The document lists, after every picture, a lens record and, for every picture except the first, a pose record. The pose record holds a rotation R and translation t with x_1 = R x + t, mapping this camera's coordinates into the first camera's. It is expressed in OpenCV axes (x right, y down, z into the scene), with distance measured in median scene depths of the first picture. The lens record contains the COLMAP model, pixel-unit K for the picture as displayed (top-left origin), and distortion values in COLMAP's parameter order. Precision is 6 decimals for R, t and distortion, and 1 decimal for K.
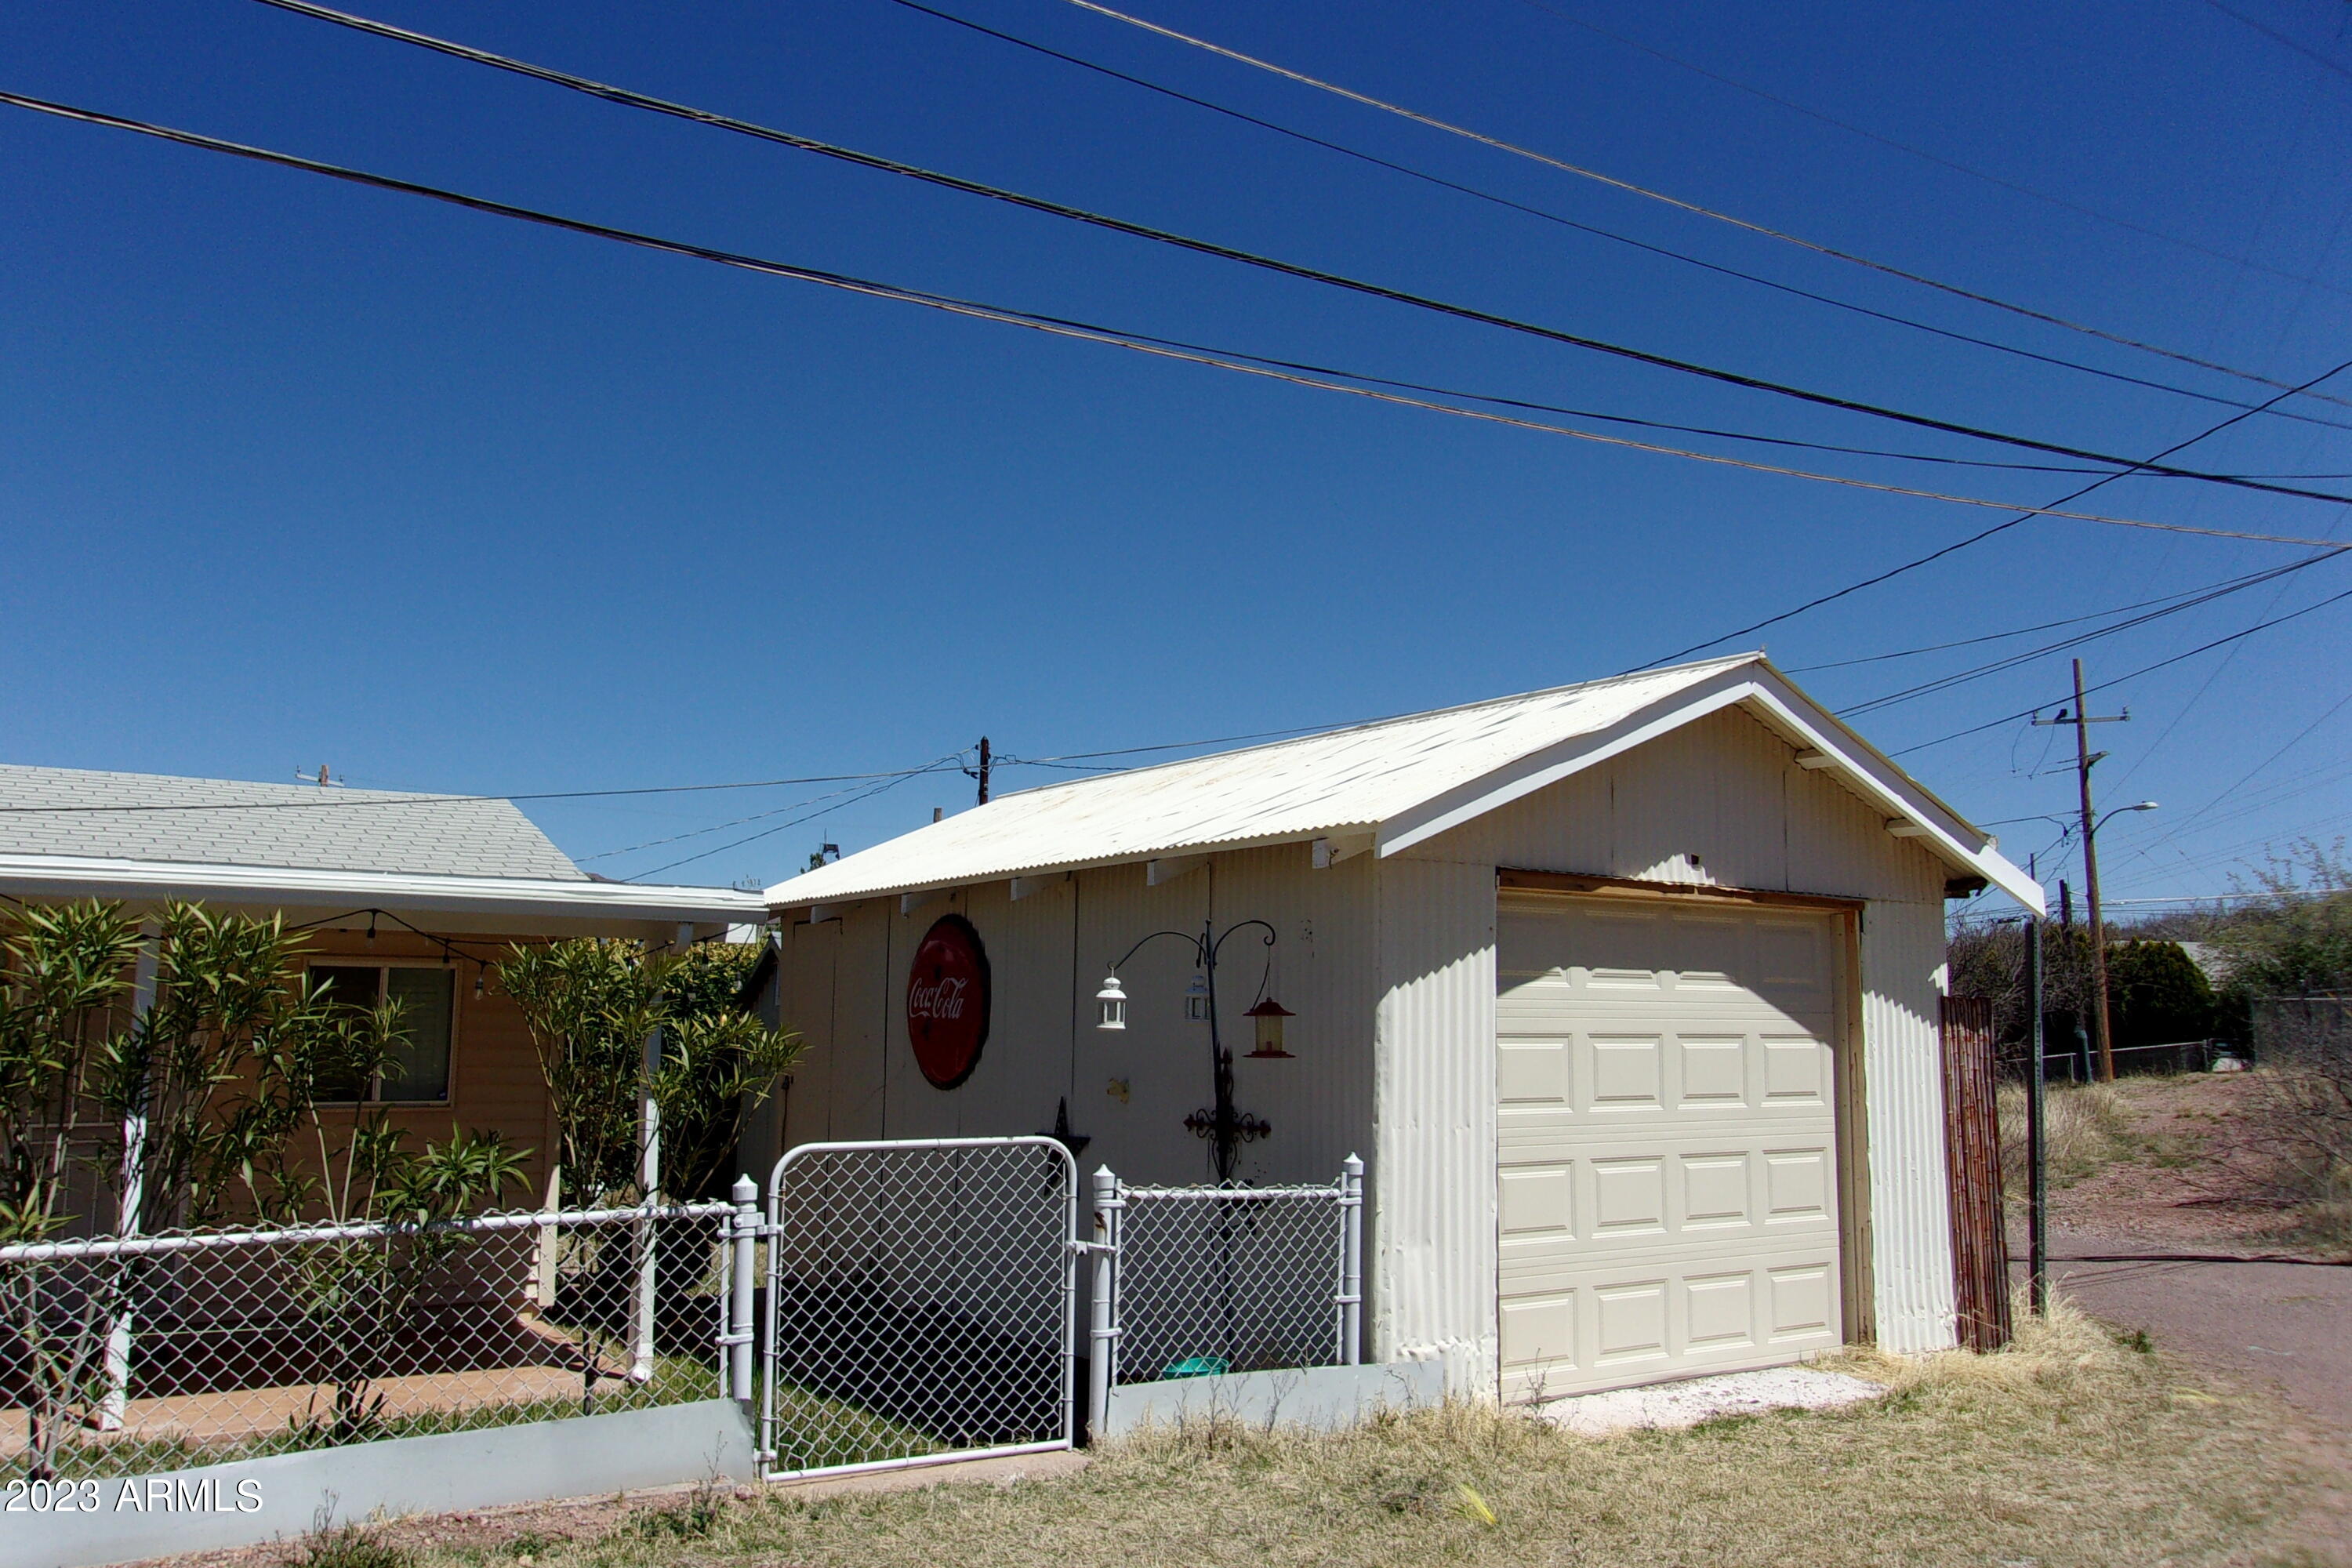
lens RADIAL K [[1883.1, 0, 1176.0], [0, 1883.1, 784.0], [0, 0, 1]] dist [-0.023269, 0.077015]
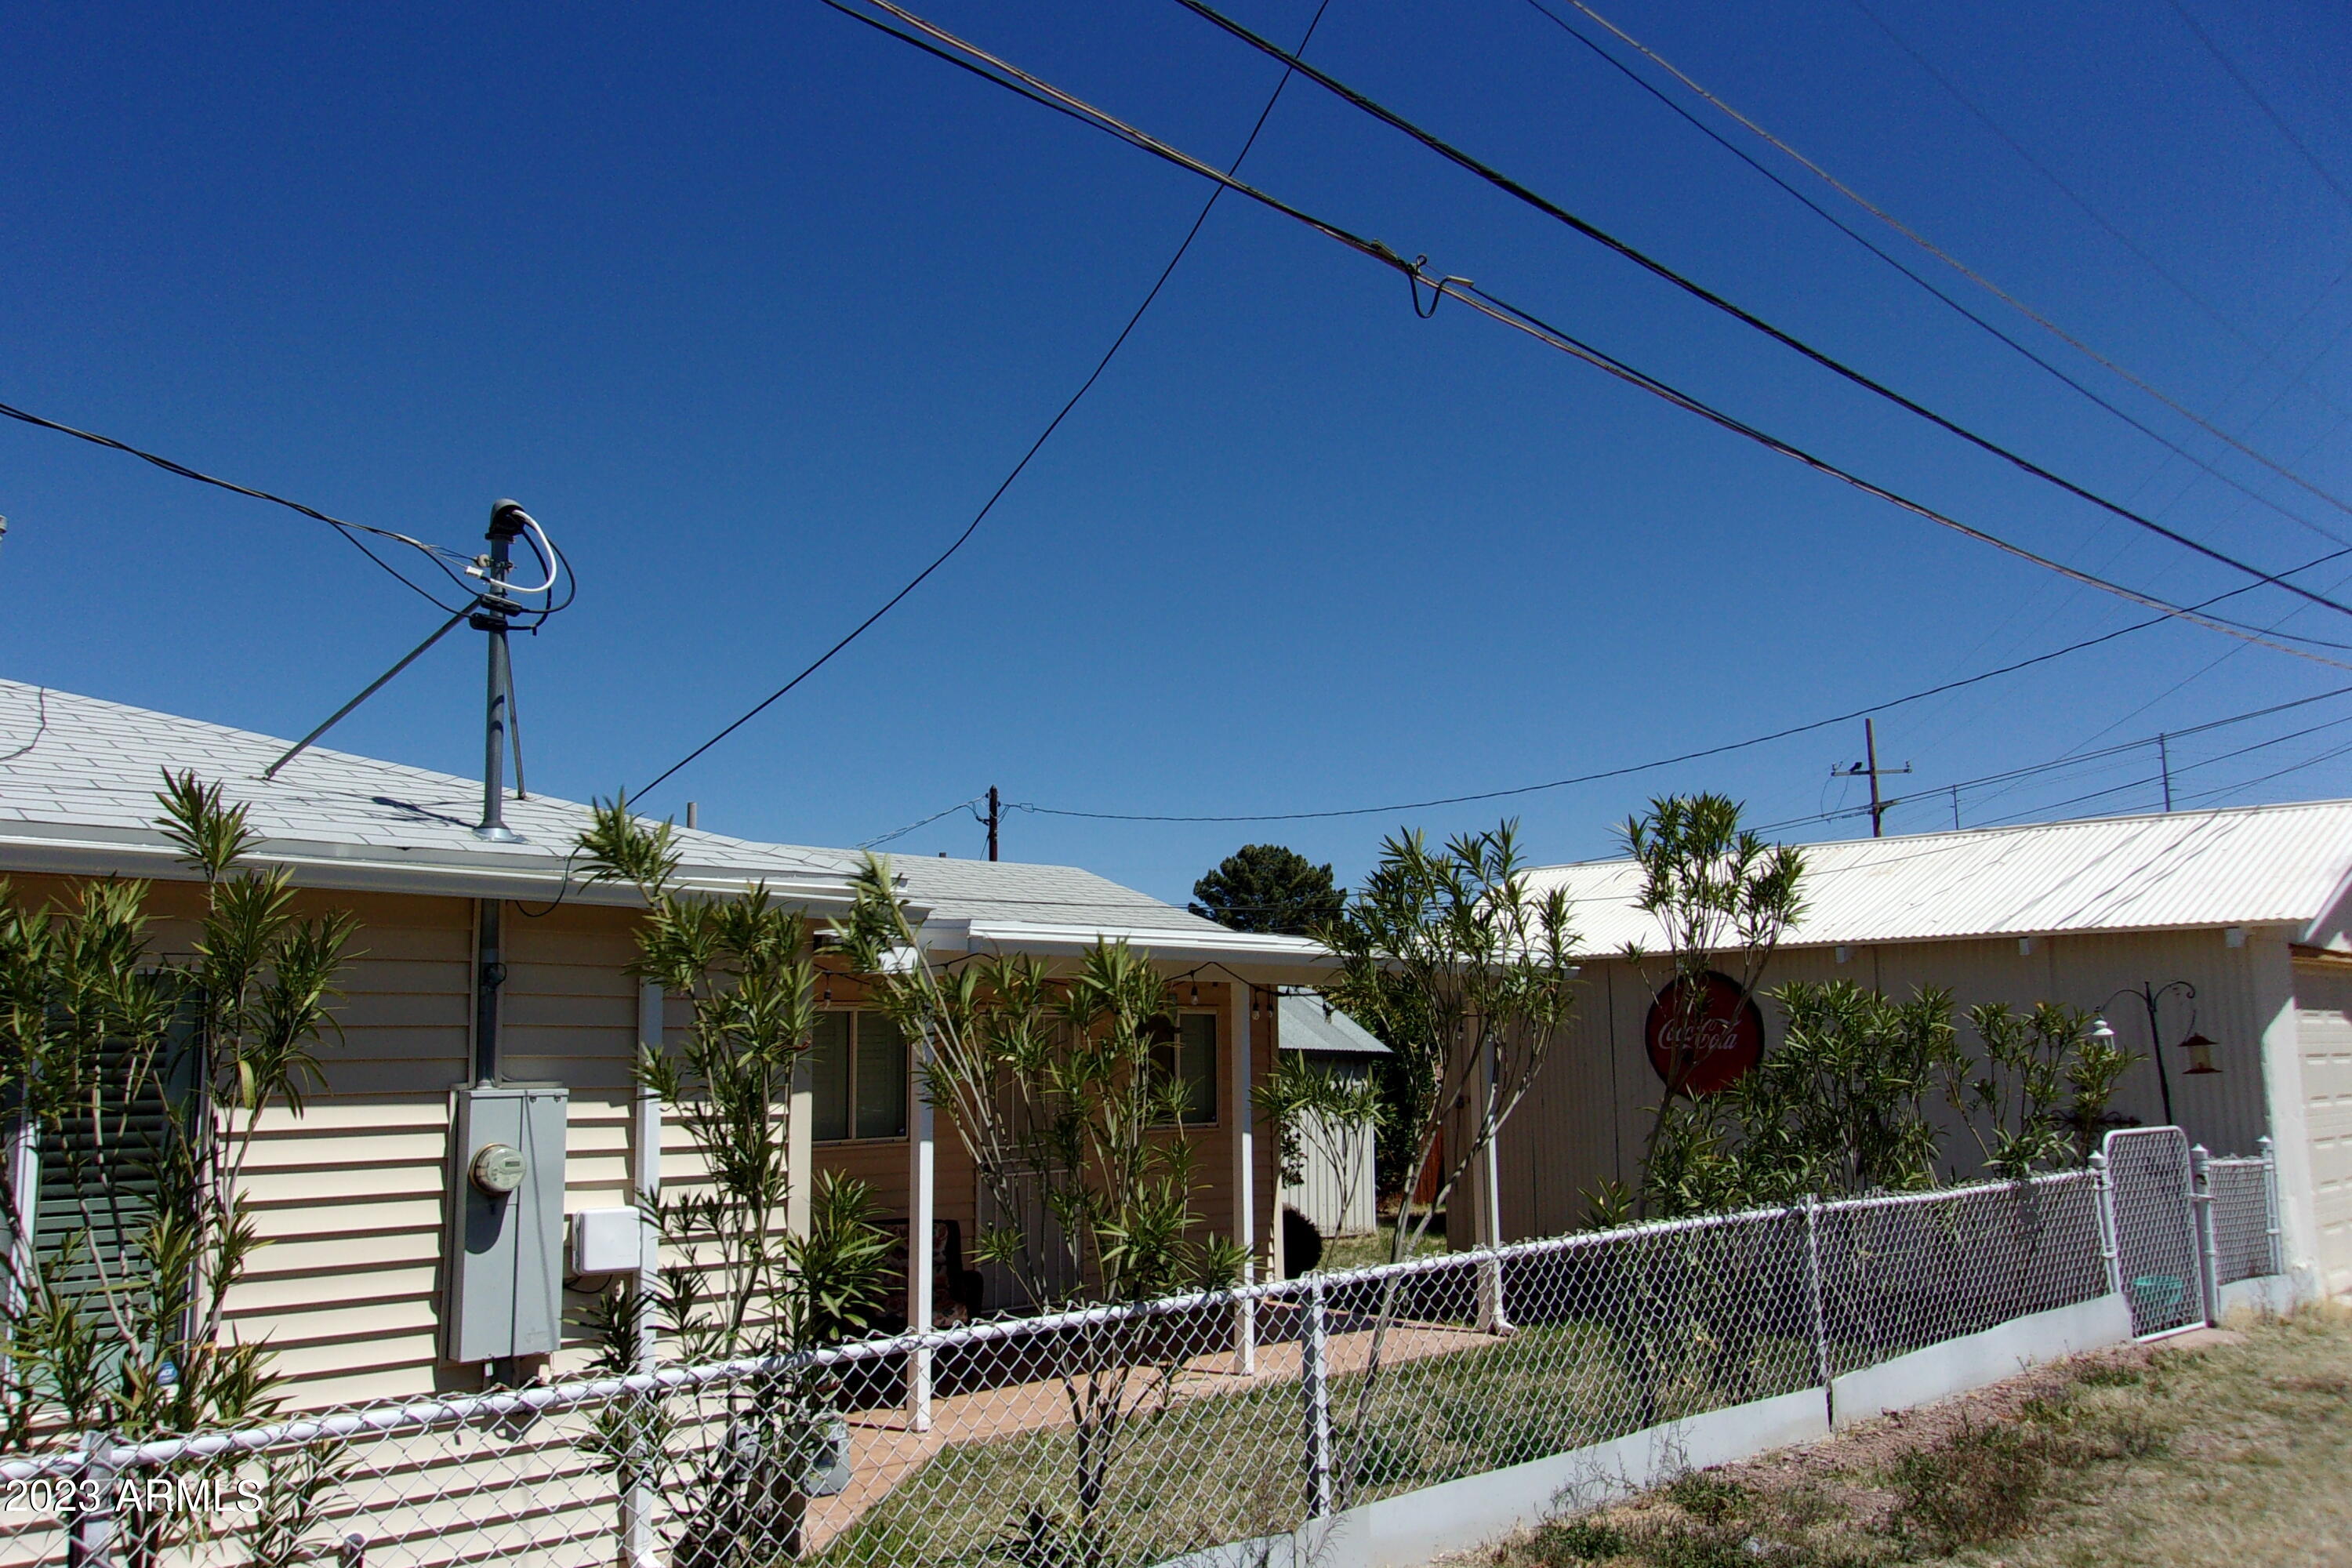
lens RADIAL K [[1883.1, 0, 1176.0], [0, 1883.1, 784.0], [0, 0, 1]] dist [-0.023269, 0.077015]
pose [[0.984511, 0.007348, 0.175166, -1.015291], [-0.004799, 0.999876, -0.014975, -0.058697], [-0.175255, 0.013902, 0.984425, -0.339052]]
